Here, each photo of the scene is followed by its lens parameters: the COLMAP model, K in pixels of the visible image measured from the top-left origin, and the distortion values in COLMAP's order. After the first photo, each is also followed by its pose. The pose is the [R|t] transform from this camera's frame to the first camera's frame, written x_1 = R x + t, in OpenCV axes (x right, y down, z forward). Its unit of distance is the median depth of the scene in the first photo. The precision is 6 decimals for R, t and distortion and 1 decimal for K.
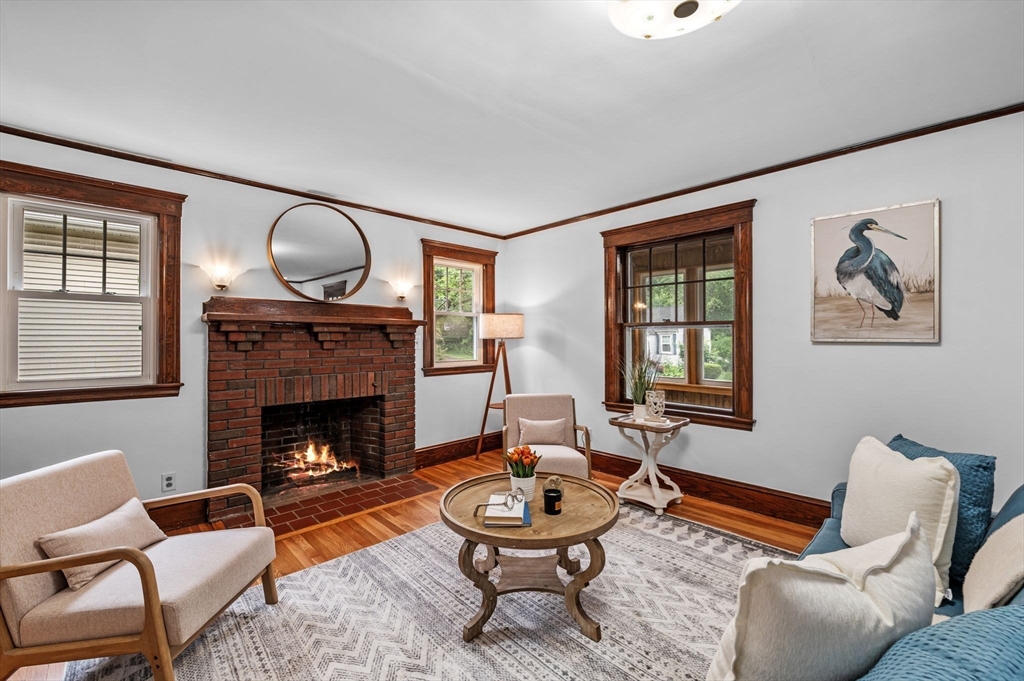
lens RADIAL K [[422.5, 0, 513.5], [0, 422.5, 337.5], [0, 0, 1]] dist [-0.008660, -0.000142]
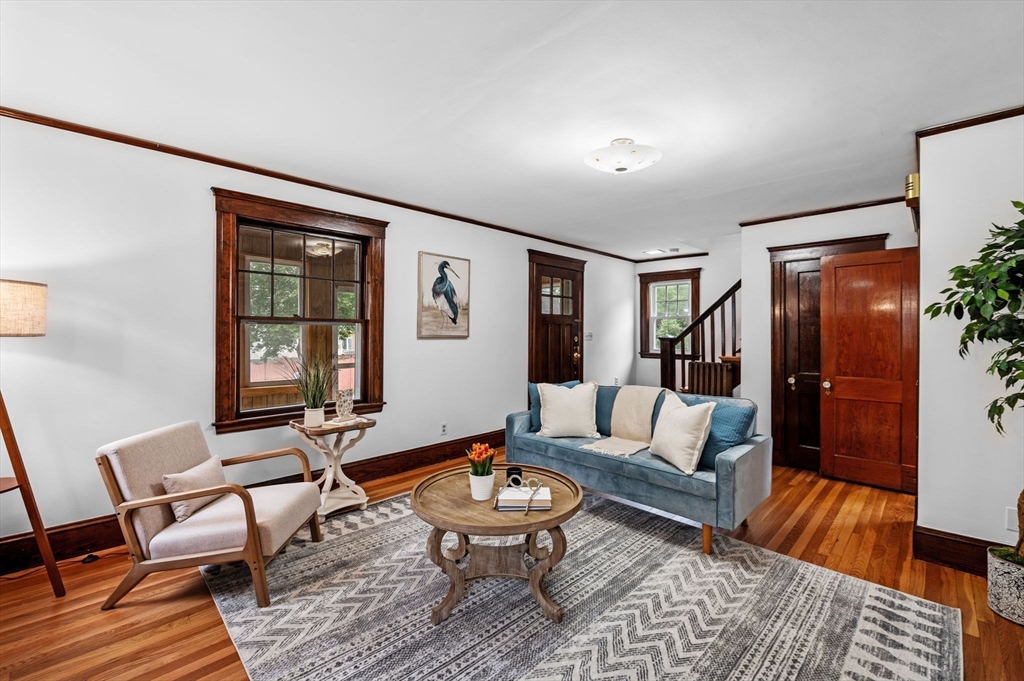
lens RADIAL K [[435.4, 0, 514.4], [0, 435.4, 330.8], [0, 0, 1]] dist [-0.003931, 0.000053]
pose [[-0.024420, 0.009906, 0.999653, -0.675390], [-0.000126, 0.999951, -0.009912, 0.001876], [-0.999702, -0.000368, -0.024417, 0.628818]]
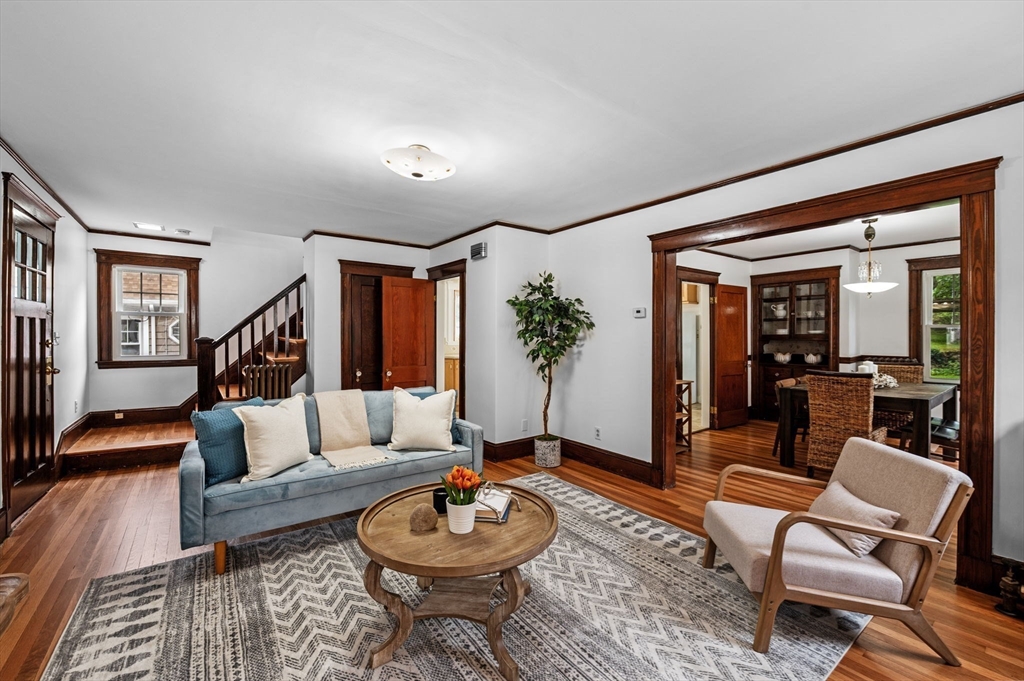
lens RADIAL K [[421.7, 0, 503.7], [0, 421.7, 335.5], [0, 0, 1]] dist [-0.009279, -0.000072]
pose [[-0.990619, 0.001264, 0.136648, -0.118489], [0.001274, 0.999999, -0.000015, -0.000486], [-0.136647, 0.000159, -0.990620, 1.209863]]
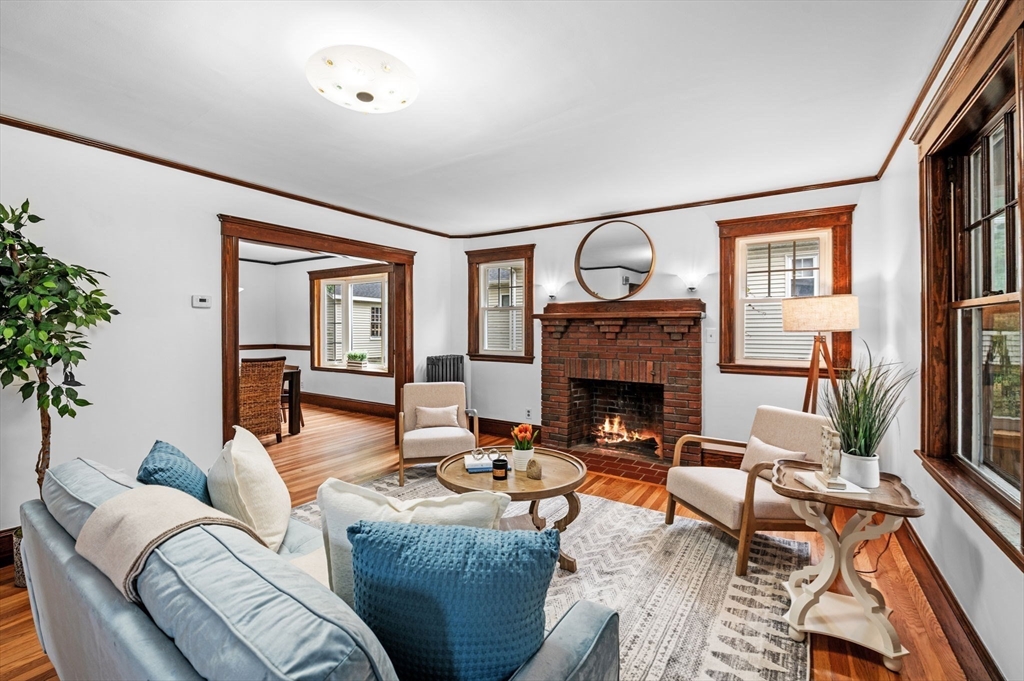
lens RADIAL K [[435.4, 0, 514.4], [0, 435.4, 330.8], [0, 0, 1]] dist [-0.003931, 0.000053]
pose [[0.234568, 0.005947, -0.972081, 0.788663], [-0.000466, 0.999982, 0.006005, -0.004058], [0.972100, -0.000956, 0.234567, 0.462593]]
